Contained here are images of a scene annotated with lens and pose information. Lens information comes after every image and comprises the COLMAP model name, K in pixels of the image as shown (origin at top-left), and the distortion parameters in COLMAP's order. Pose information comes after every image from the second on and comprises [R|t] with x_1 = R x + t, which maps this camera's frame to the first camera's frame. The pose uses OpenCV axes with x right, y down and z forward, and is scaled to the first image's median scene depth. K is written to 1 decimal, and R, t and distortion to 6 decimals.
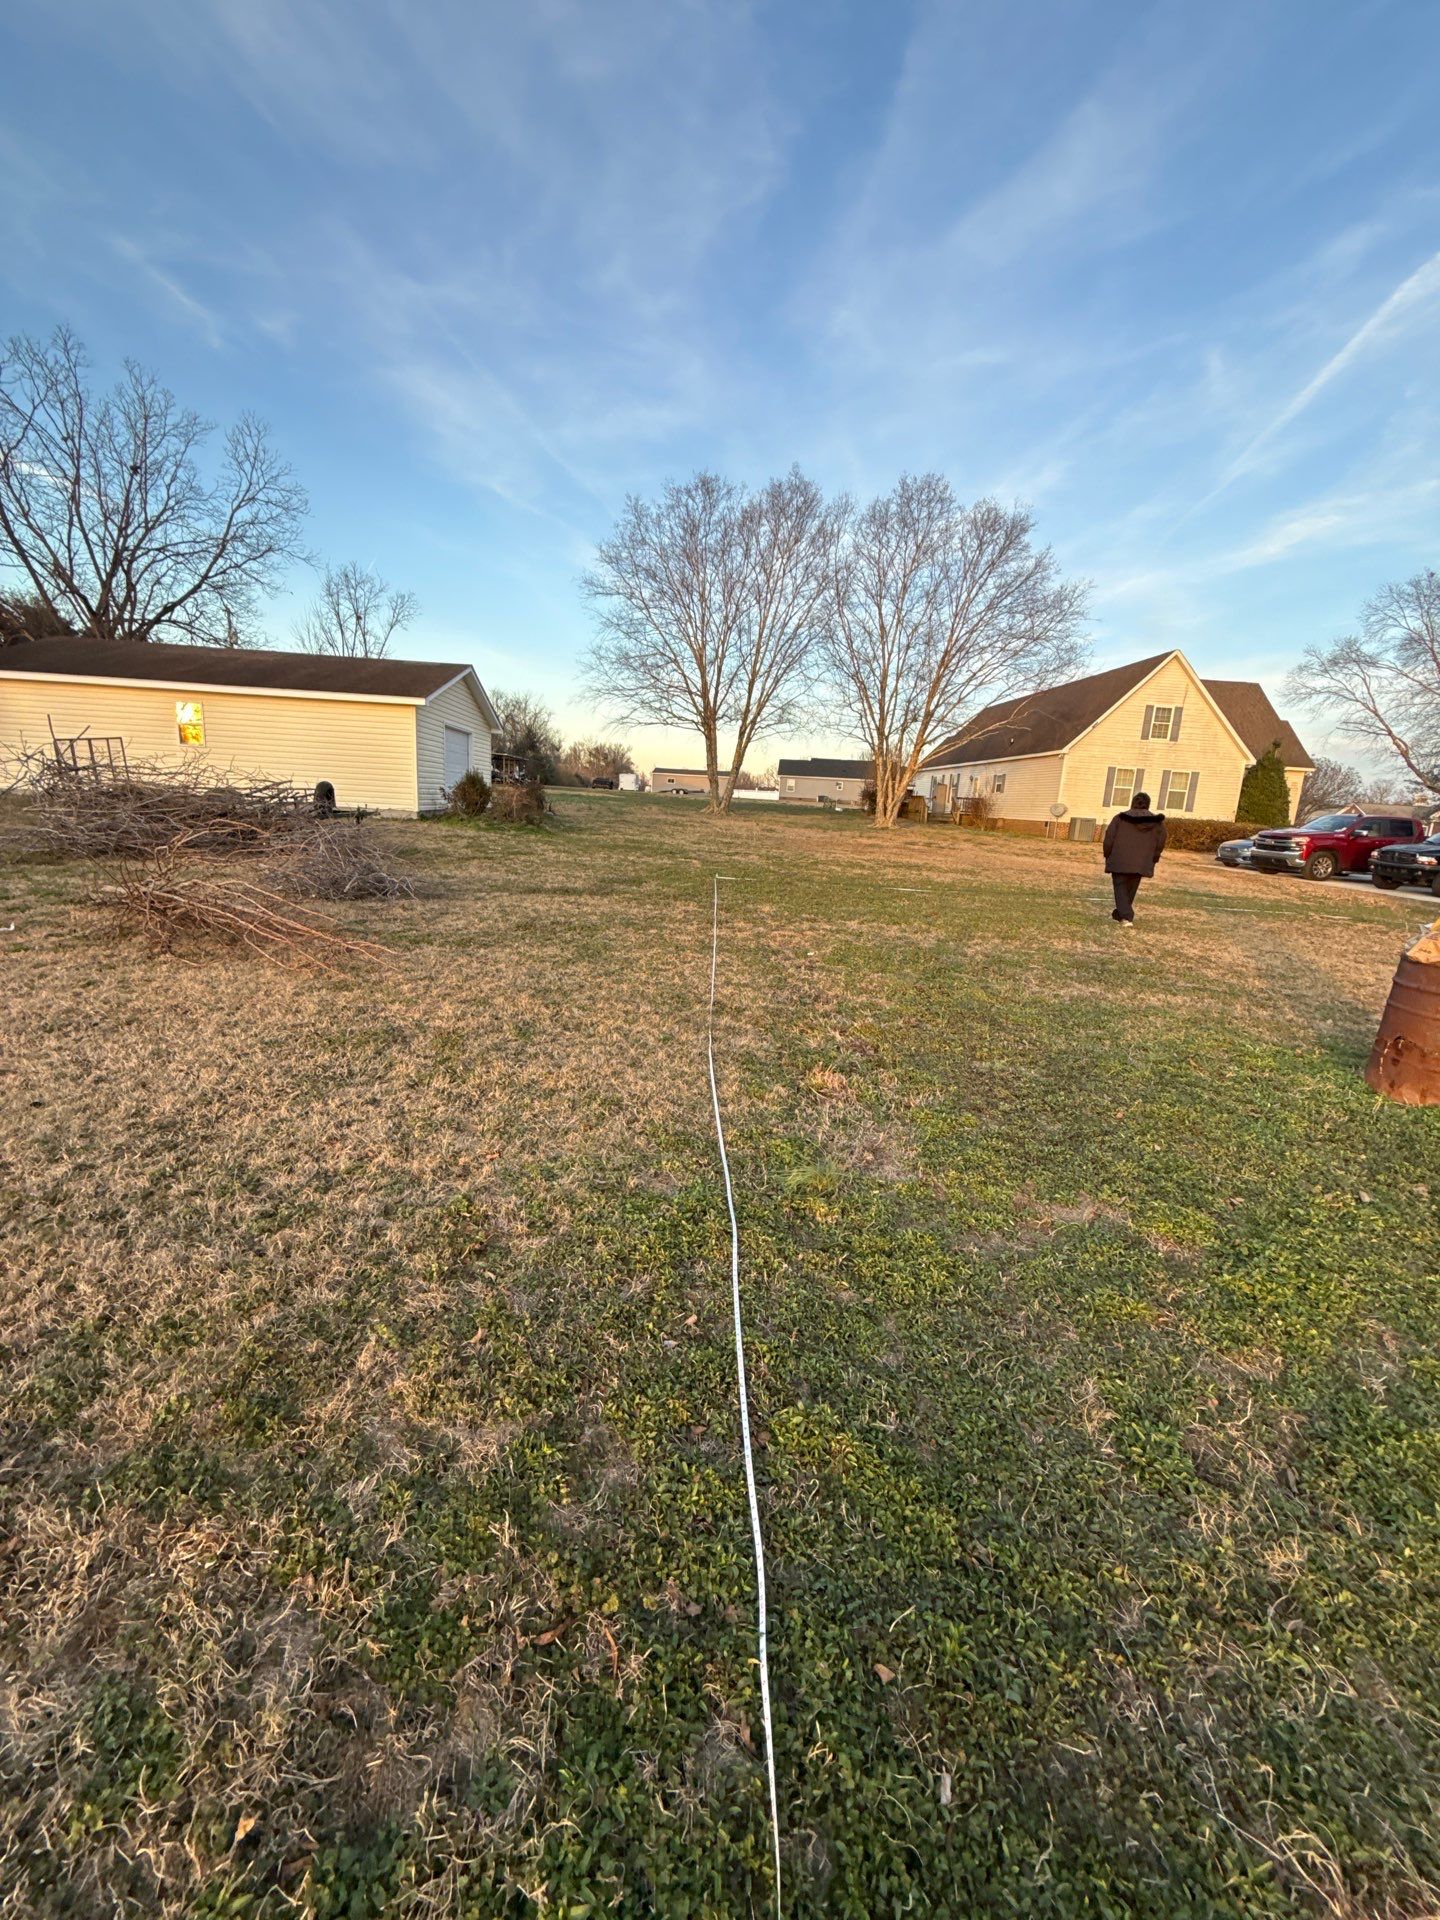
lens RADIAL K [[809.1, 0, 721.2], [0, 809.1, 962.5], [0, 0, 1]] dist [-0.000749, -0.000999]
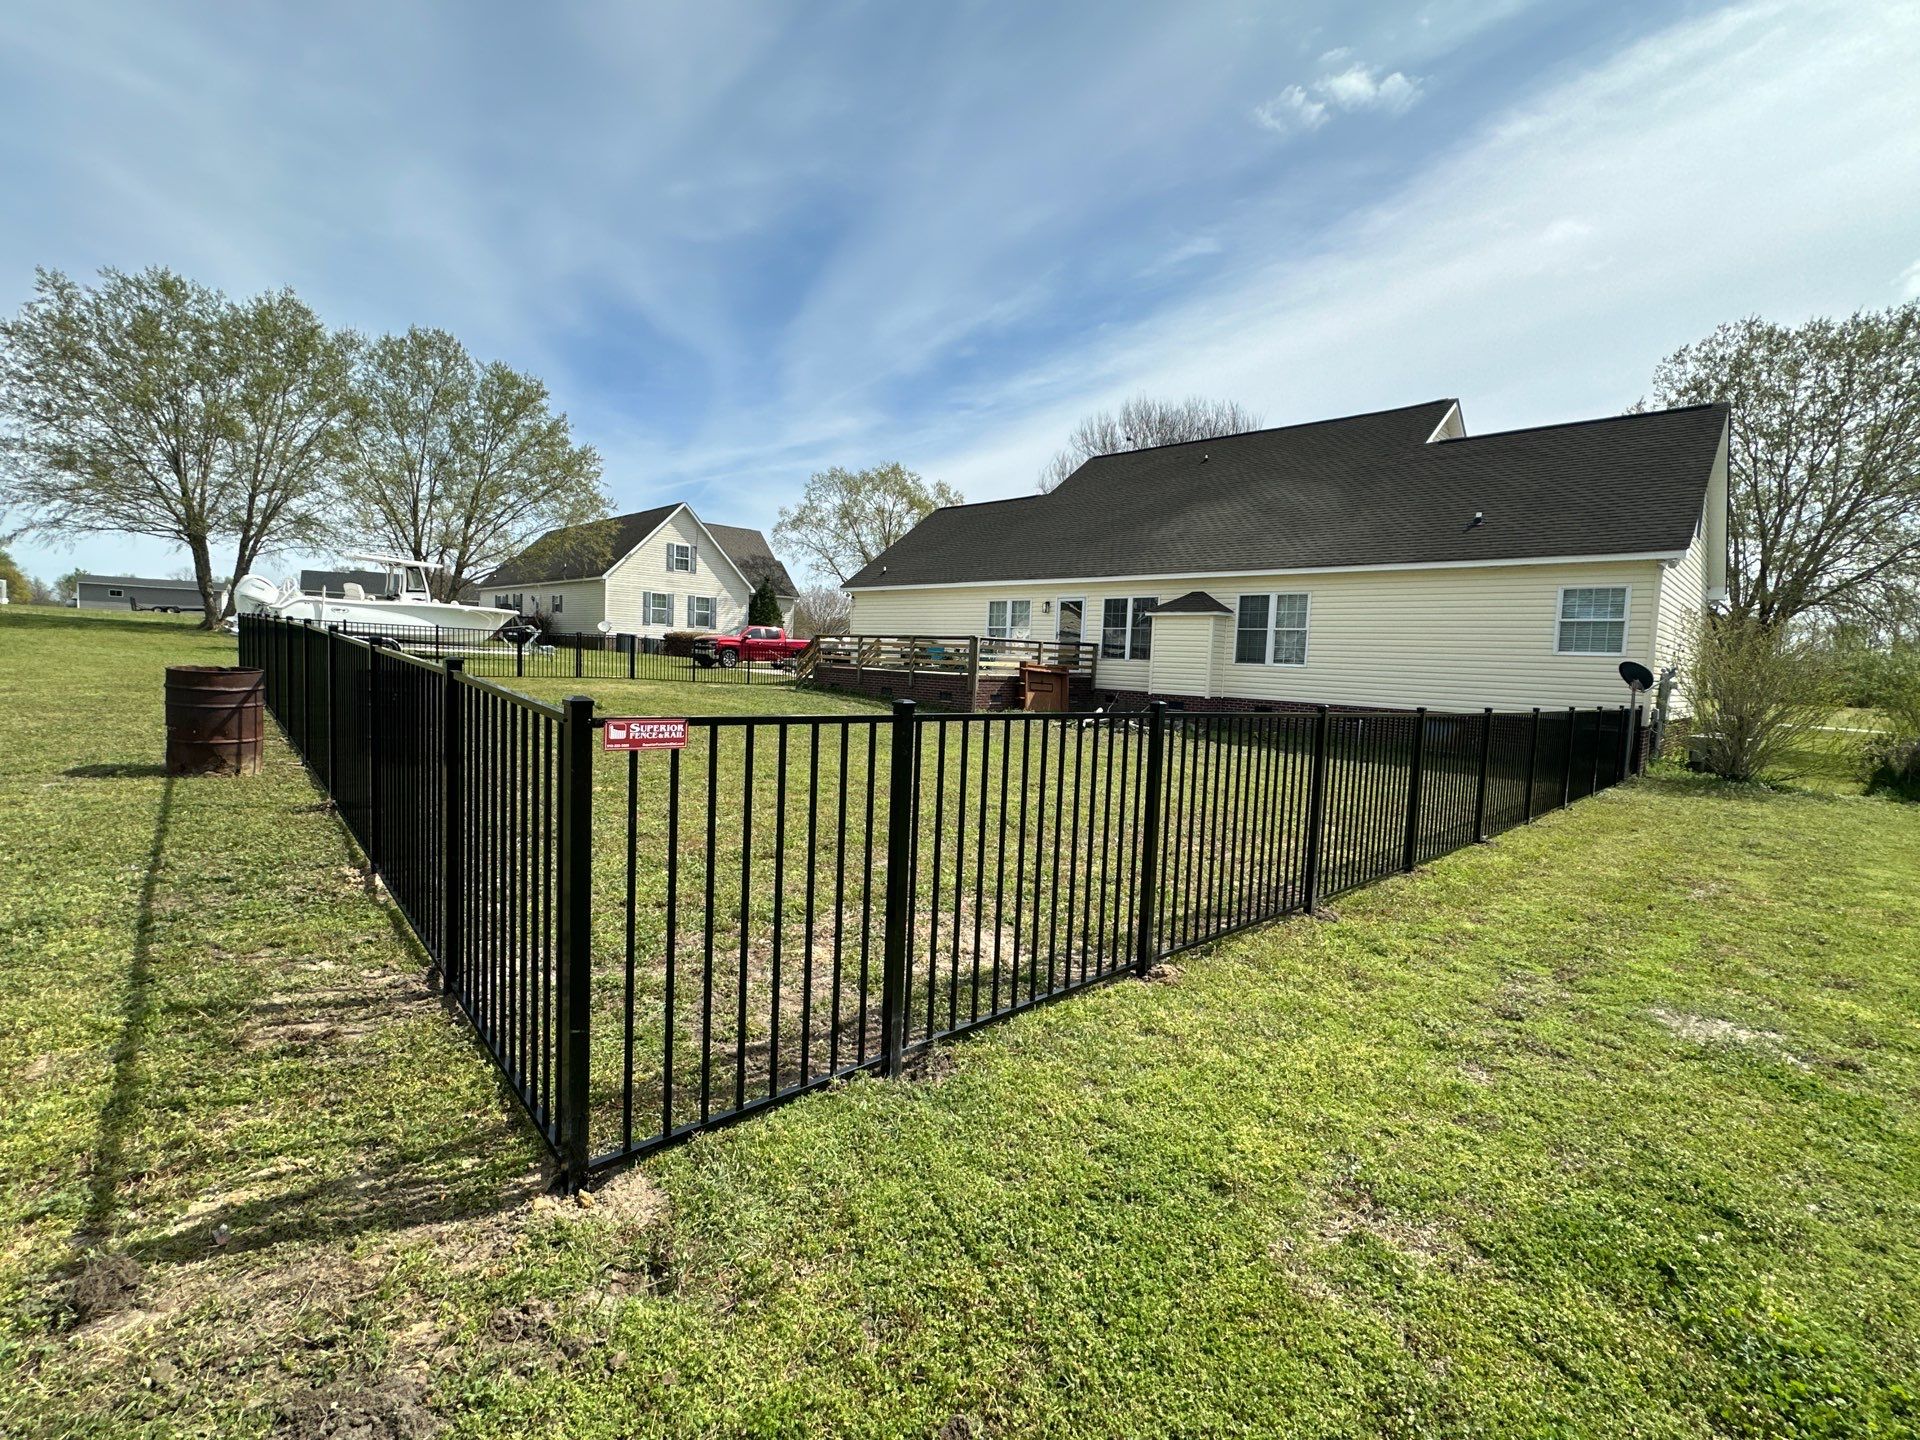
lens RADIAL K [[809.1, 0, 964.4], [0, 809.1, 716.8], [0, 0, 1]] dist [-0.000749, -0.000999]
pose [[0.738297, -0.074357, 0.670365, -0.000669], [0.130323, 0.990901, -0.033618, 0.060225], [-0.661766, 0.112184, 0.741270, -0.244932]]
